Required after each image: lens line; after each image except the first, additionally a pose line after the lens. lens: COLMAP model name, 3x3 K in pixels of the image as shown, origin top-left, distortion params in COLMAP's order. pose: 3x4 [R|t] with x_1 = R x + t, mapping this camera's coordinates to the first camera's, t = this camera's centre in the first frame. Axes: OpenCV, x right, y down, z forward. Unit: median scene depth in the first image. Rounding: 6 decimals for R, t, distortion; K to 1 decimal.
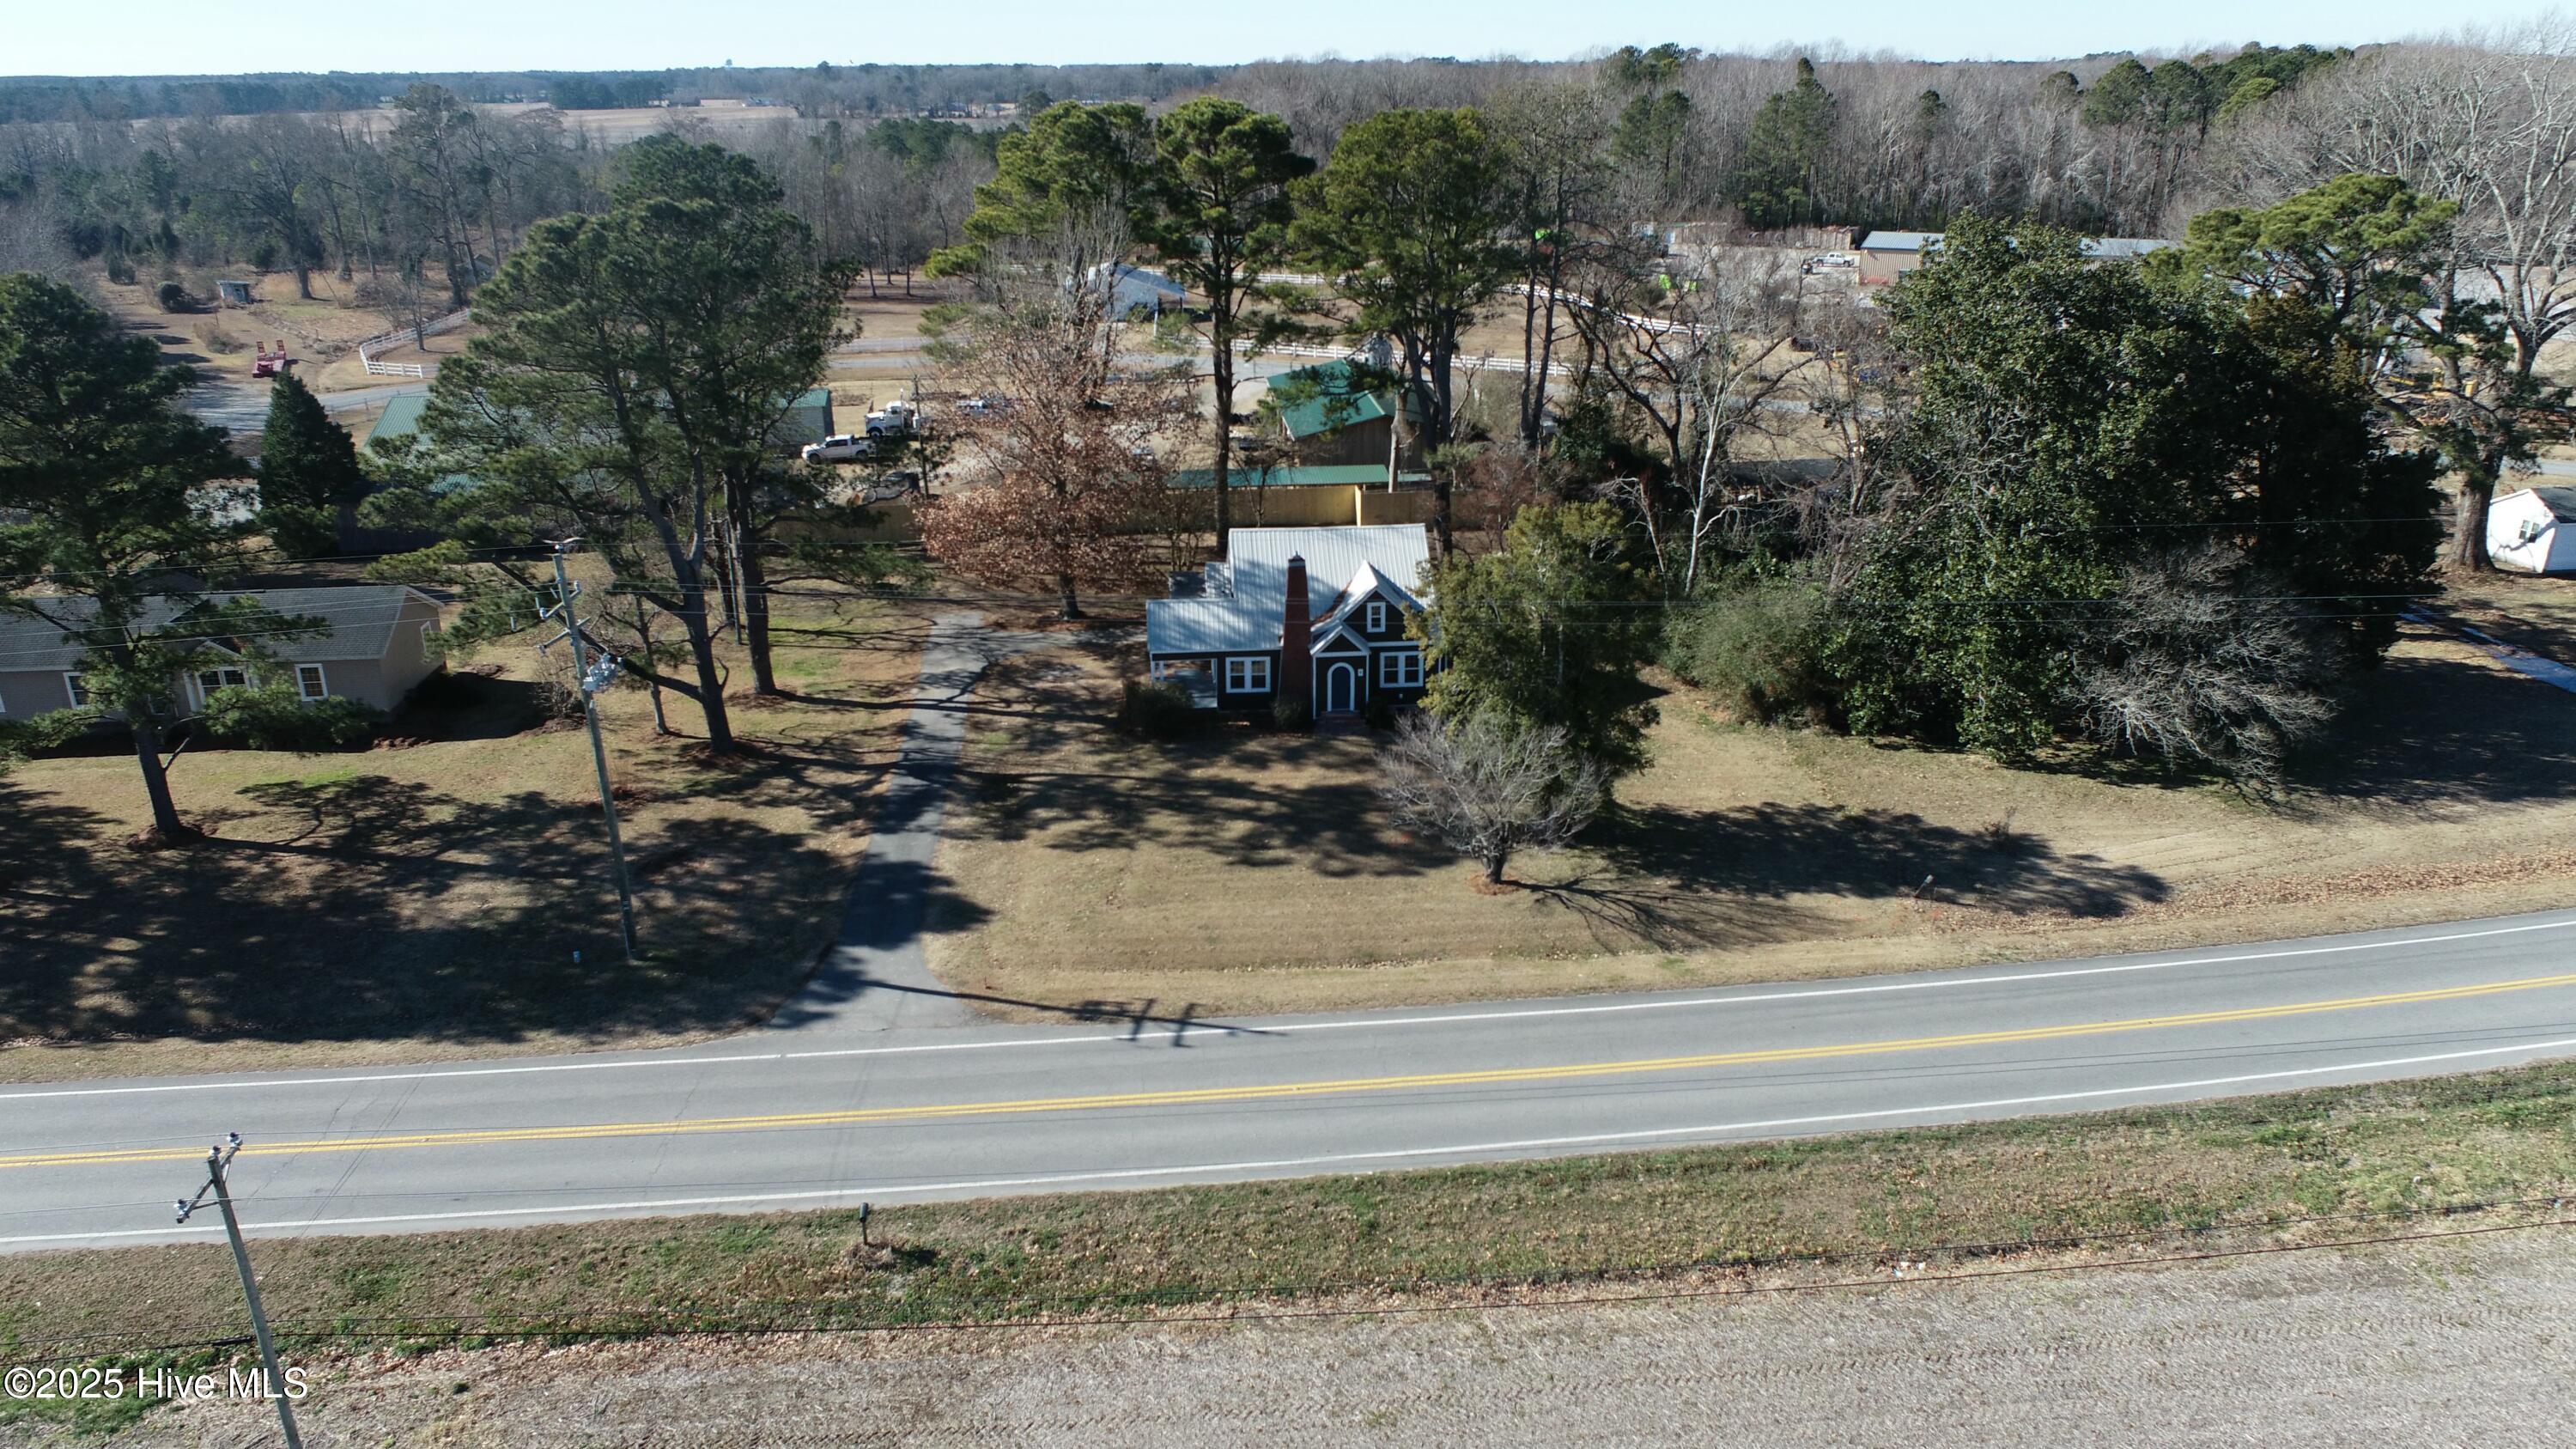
lens RADIAL K [[1694.1, 0, 1288.0], [0, 1694.1, 724.5], [0, 0, 1]] dist [-0.009751, -0.001537]
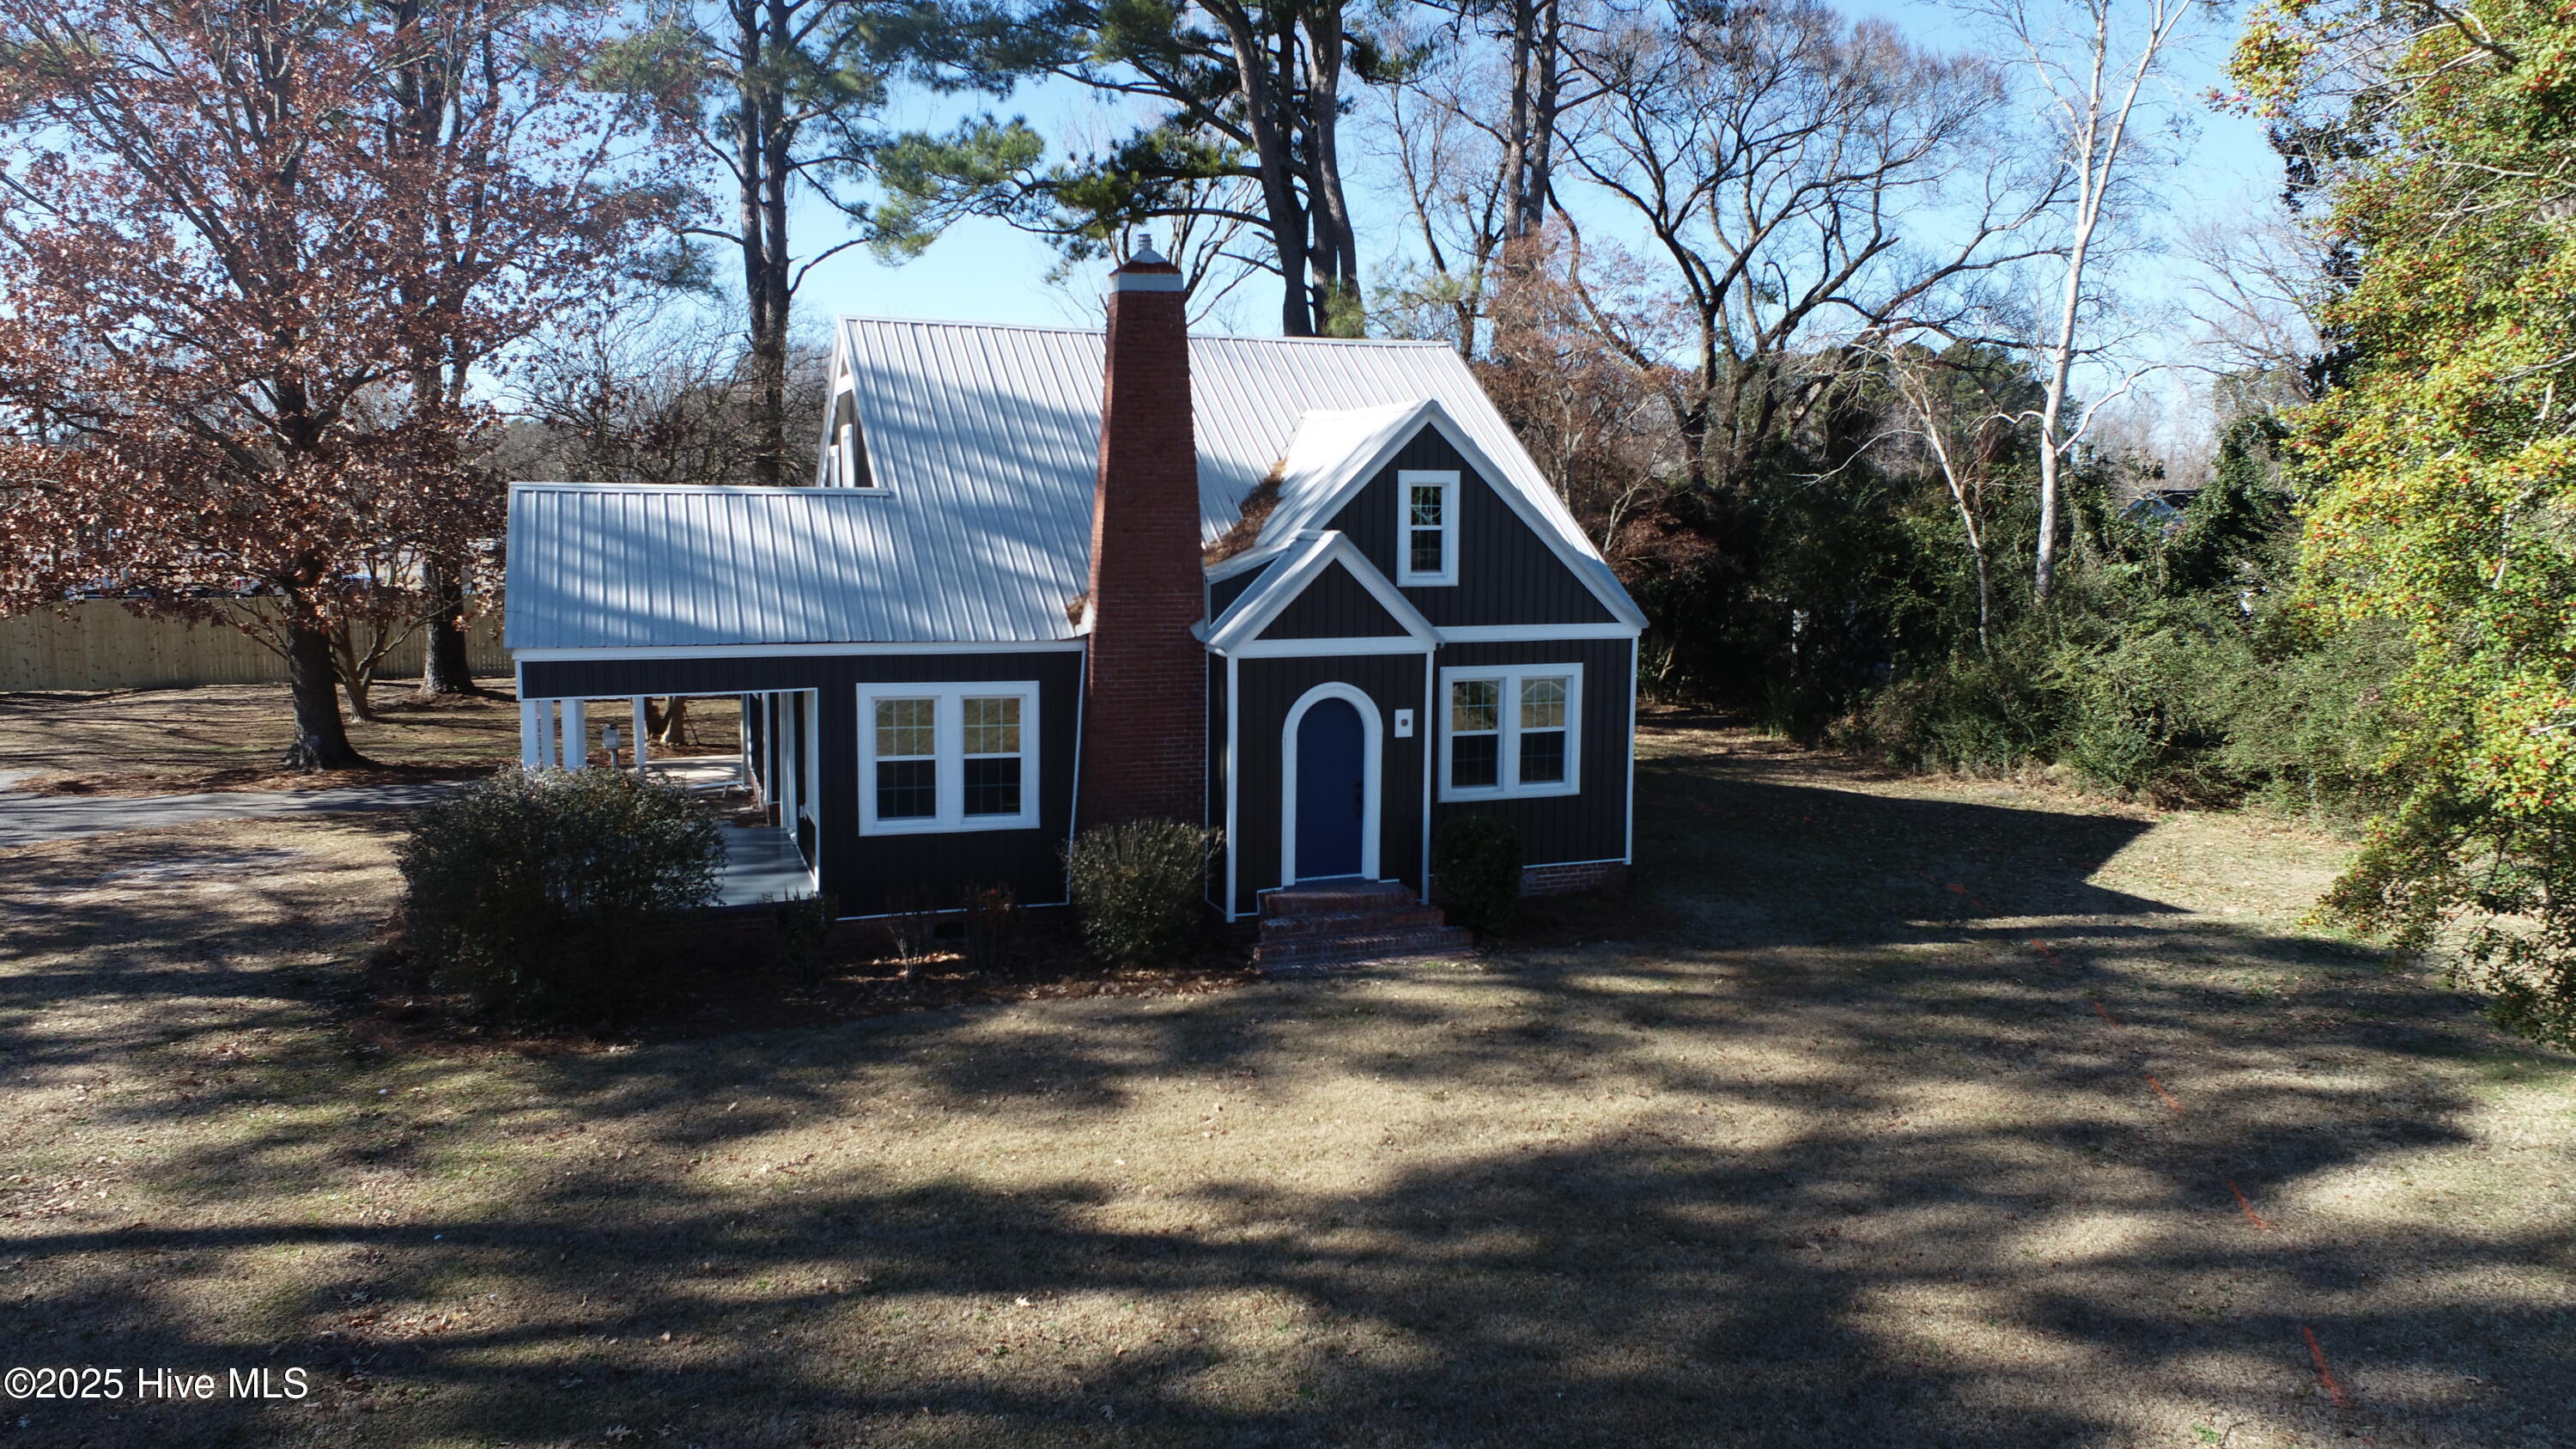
lens RADIAL K [[1737.9, 0, 1298.2], [0, 1737.9, 807.7], [0, 0, 1]] dist [0.005536, 0.000758]
pose [[0.961085, -0.030344, 0.274580, -0.051218], [0.081287, 0.981009, -0.176107, 0.030697], [-0.264021, 0.191573, 0.945300, 0.861304]]
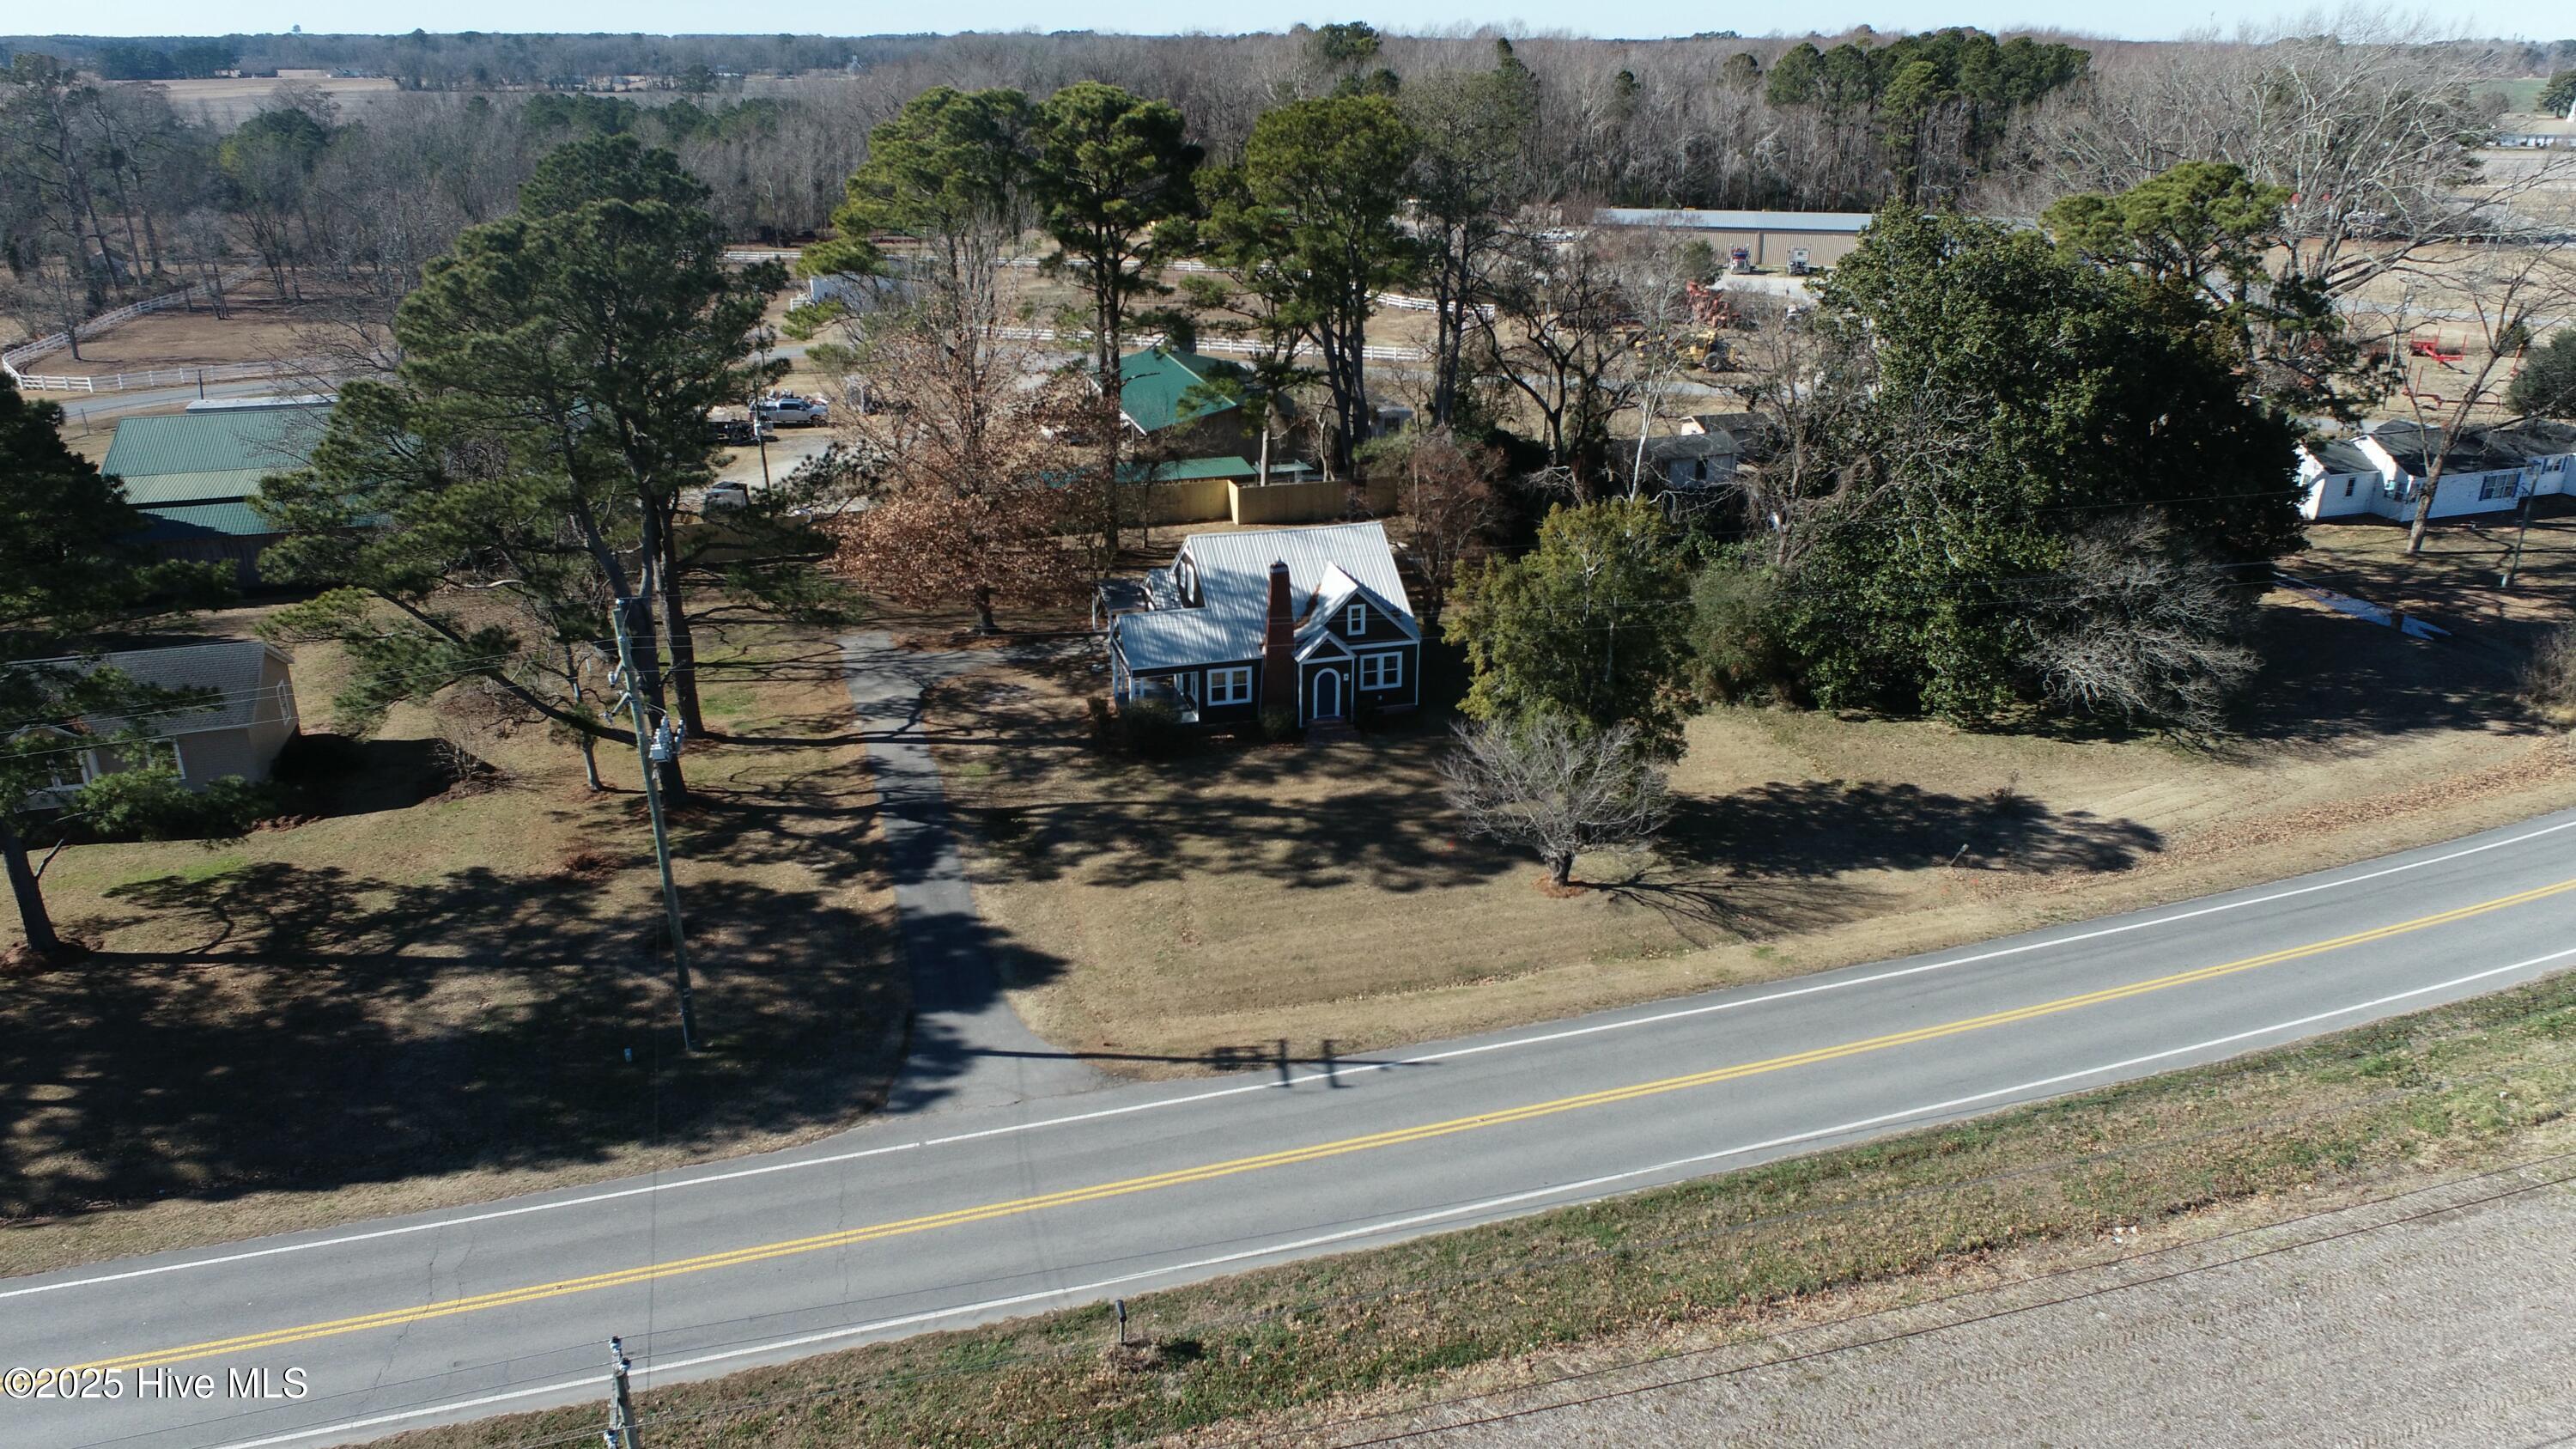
lens RADIAL K [[1694.1, 0, 1288.0], [0, 1694.1, 724.5], [0, 0, 1]] dist [-0.009751, -0.001537]
pose [[0.980567, -0.064656, 0.185225, -0.197406], [0.062150, 0.997880, 0.019310, -0.027610], [-0.186081, -0.007423, 0.982506, 0.048470]]
